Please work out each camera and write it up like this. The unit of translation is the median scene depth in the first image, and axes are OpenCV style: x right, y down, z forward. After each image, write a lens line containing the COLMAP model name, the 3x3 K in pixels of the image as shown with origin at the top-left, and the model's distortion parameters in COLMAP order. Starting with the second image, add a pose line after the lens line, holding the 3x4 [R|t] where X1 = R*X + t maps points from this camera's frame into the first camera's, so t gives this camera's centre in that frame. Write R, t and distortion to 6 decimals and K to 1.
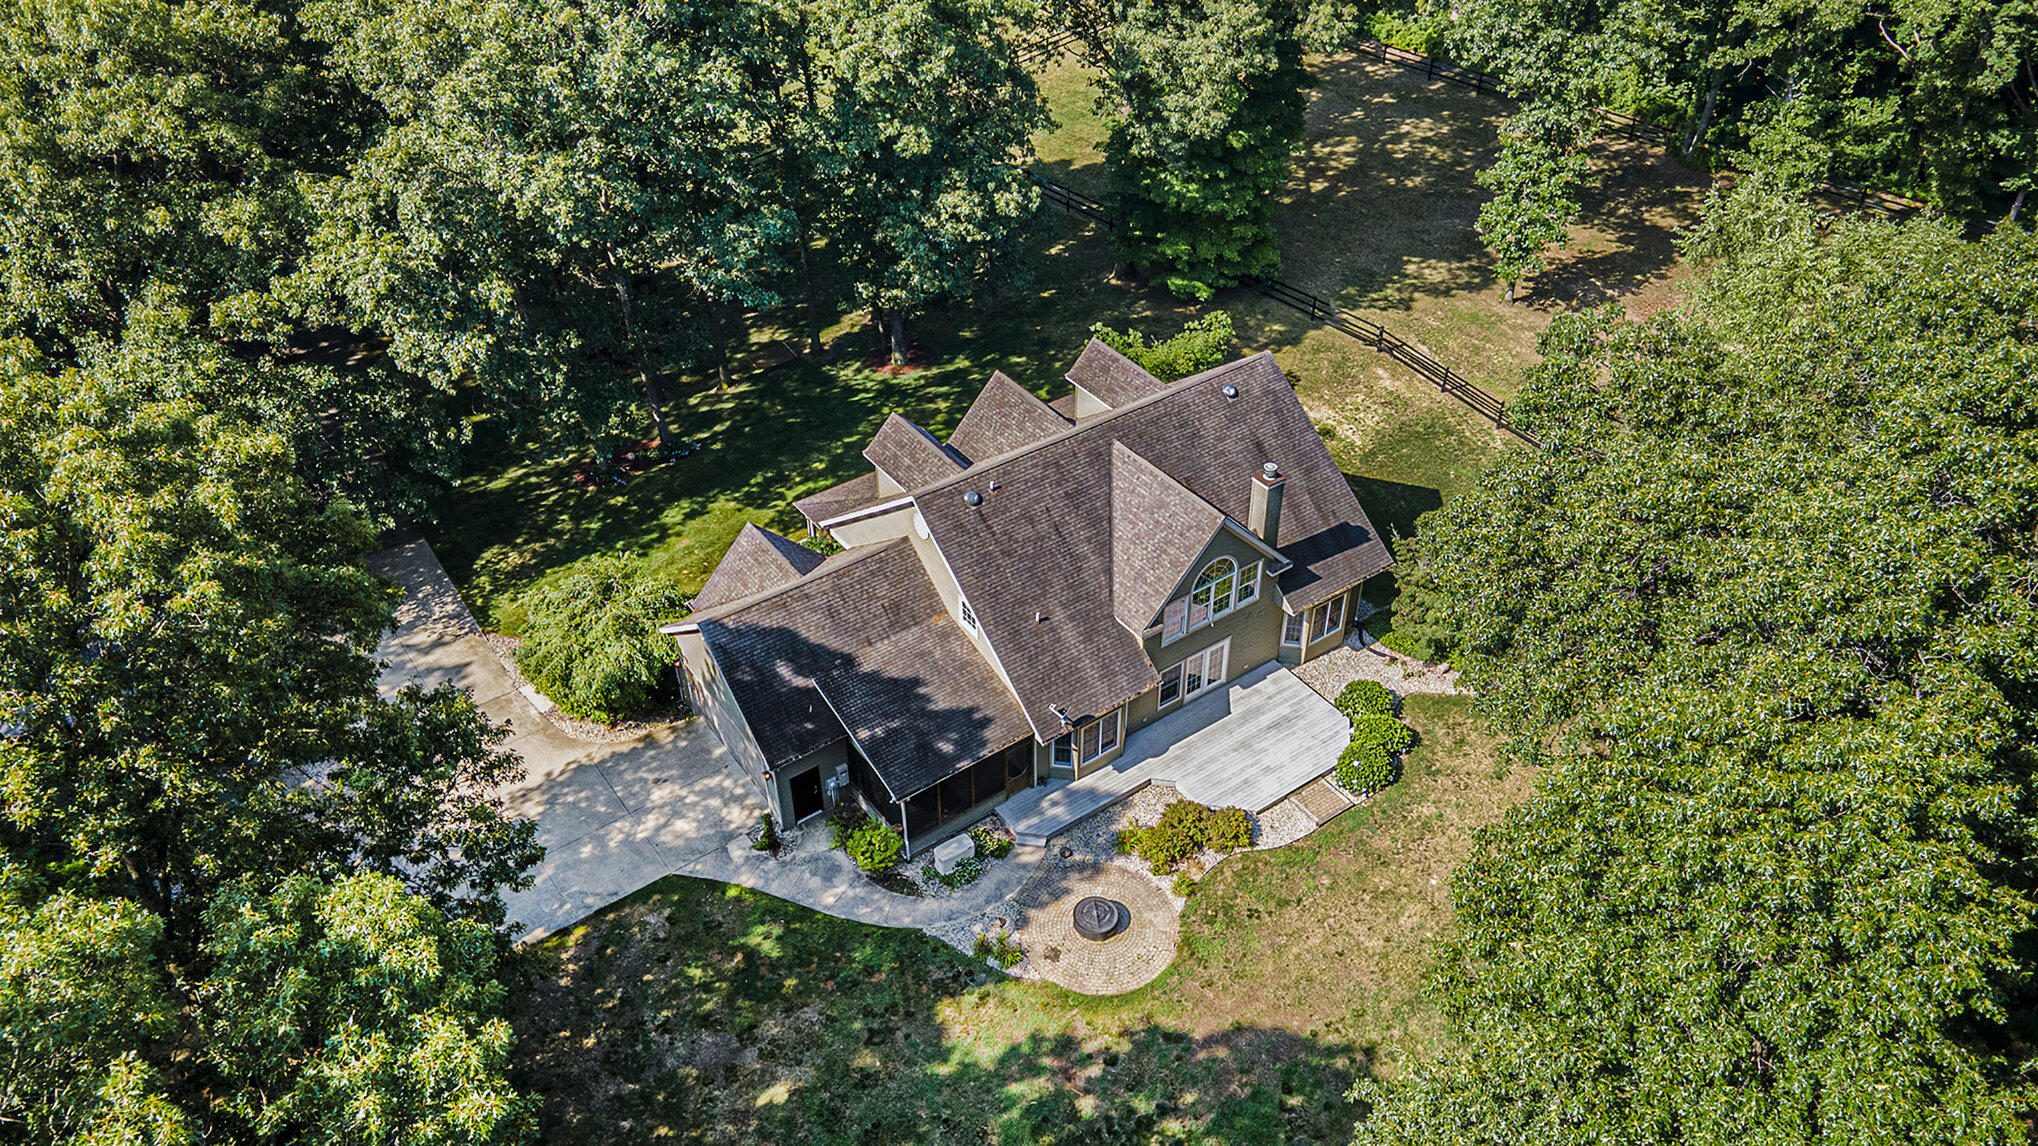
lens RADIAL K [[1222.2, 0, 1019.0], [0, 1222.2, 573.0], [0, 0, 1]] dist [-0.001285, 0.000319]
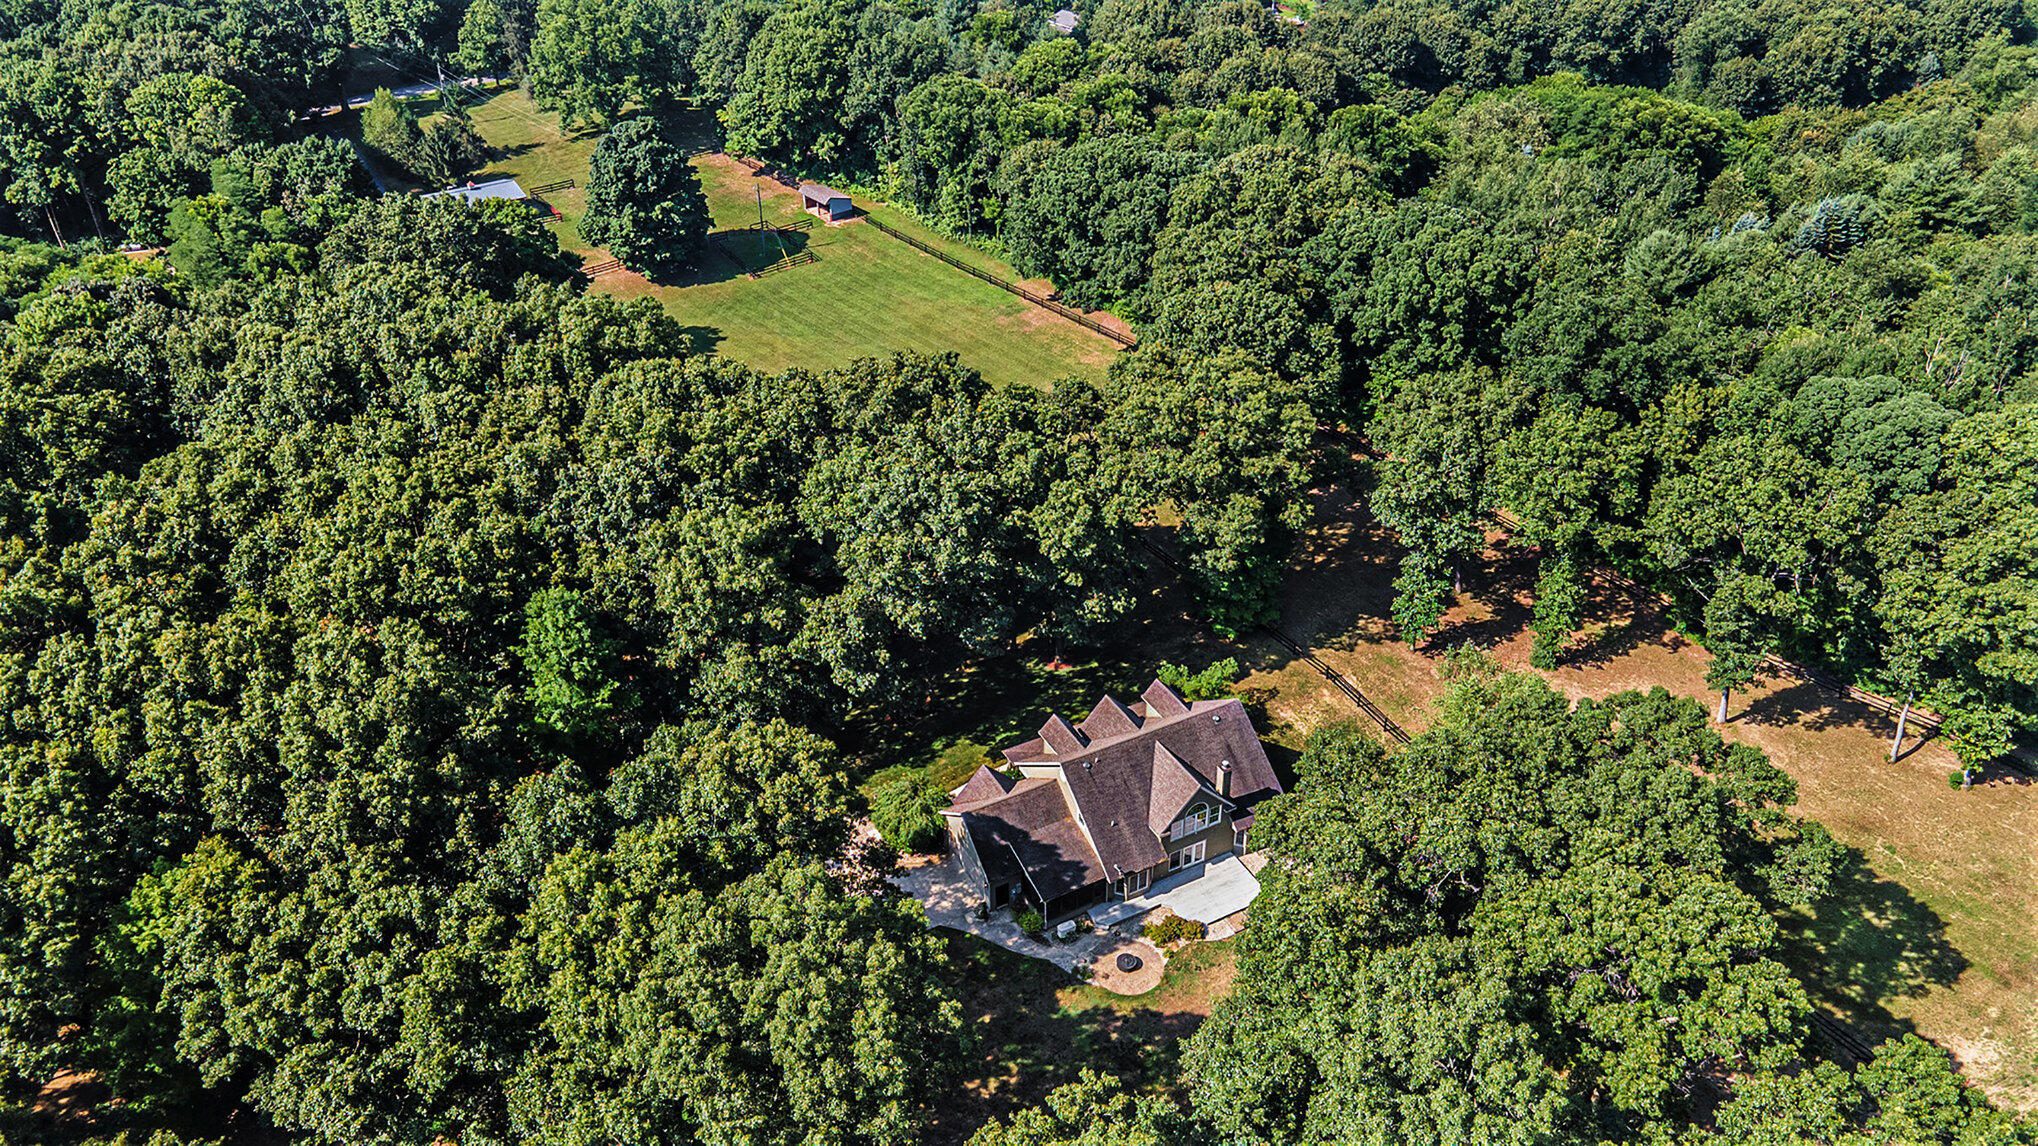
lens RADIAL K [[1368.7, 0, 1019.0], [0, 1368.7, 573.0], [0, 0, 1]] dist [-0.001327, 0.077740]
pose [[0.990348, 0.069587, -0.119869, 0.107399], [-0.078943, 0.994043, -0.075148, -0.204540], [0.113926, 0.083885, 0.989941, -1.431785]]
